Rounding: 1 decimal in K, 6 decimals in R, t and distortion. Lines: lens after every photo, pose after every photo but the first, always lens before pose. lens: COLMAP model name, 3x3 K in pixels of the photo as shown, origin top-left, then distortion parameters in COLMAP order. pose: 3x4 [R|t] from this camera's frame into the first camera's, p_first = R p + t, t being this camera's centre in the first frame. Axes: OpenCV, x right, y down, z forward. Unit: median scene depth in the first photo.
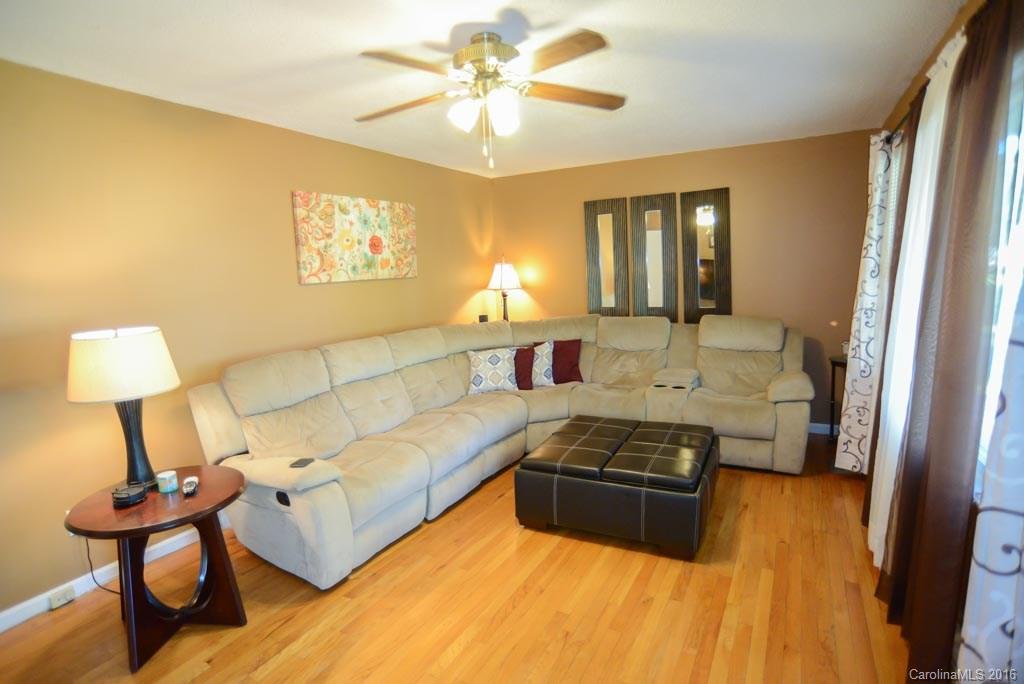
lens RADIAL K [[521.2, 0, 504.7], [0, 521.2, 343.8], [0, 0, 1]] dist [-0.109929, 0.052004]
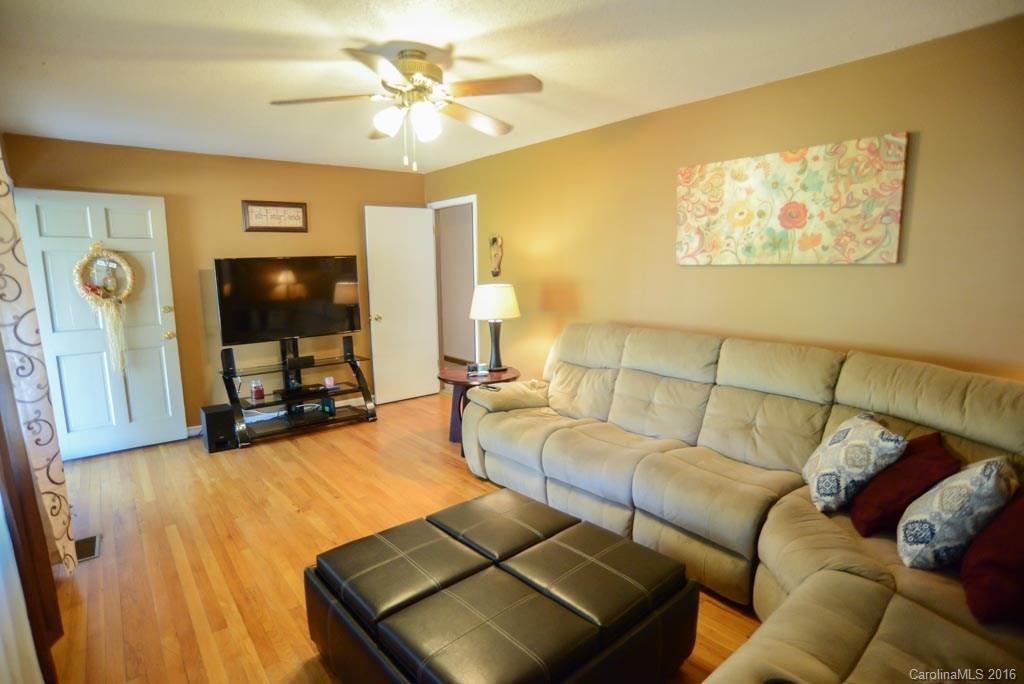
lens RADIAL K [[521.2, 0, 504.7], [0, 521.2, 343.8], [0, 0, 1]] dist [-0.109929, 0.052004]
pose [[-0.354336, 0.187521, -0.916123, 0.586815], [-0.097773, 0.966888, 0.235728, -0.155517], [0.929993, 0.173099, -0.324269, 0.948698]]
